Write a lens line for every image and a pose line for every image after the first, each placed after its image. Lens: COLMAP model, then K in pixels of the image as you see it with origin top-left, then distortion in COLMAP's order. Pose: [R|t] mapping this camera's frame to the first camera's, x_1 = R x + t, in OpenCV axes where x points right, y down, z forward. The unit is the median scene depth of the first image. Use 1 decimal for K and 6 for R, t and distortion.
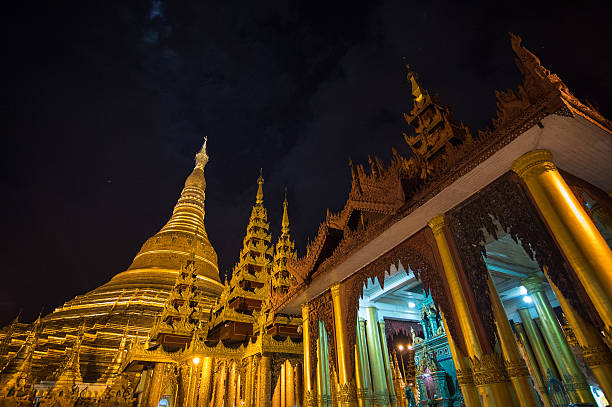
lens RADIAL K [[313.8, 0, 306.0], [0, 313.8, 203.5], [0, 0, 1]] dist [-0.070410, 0.022352]
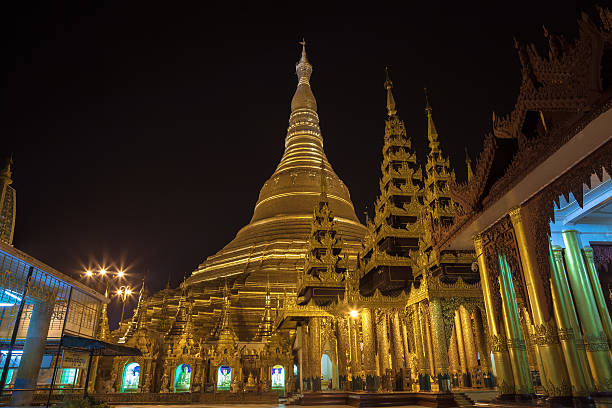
lens RADIAL K [[421.2, 0, 306.0], [0, 421.2, 204.0], [0, 0, 1]] dist [-0.107028, 0.078734]
pose [[0.921654, -0.132765, -0.364592, -0.005156], [0.207663, 0.962518, 0.174455, -0.019404], [0.327764, -0.236499, 0.914680, -0.055428]]
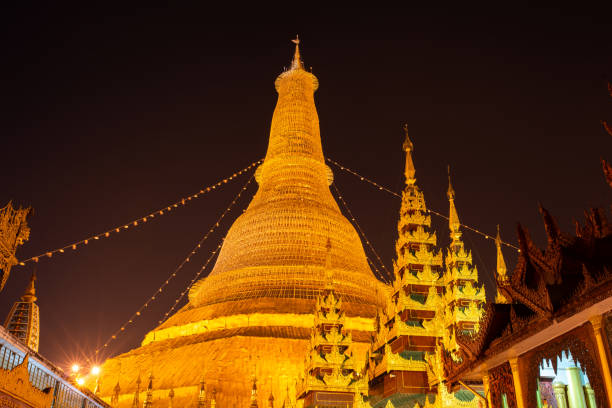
lens RADIAL K [[601.4, 0, 306.0], [0, 601.4, 204.0], [0, 0, 1]] dist [0.001263, 0.001700]
pose [[0.938325, -0.117719, -0.325098, 0.072191], [0.168419, 0.976782, 0.132409, -0.248051], [0.301962, -0.178996, 0.936365, -0.361691]]
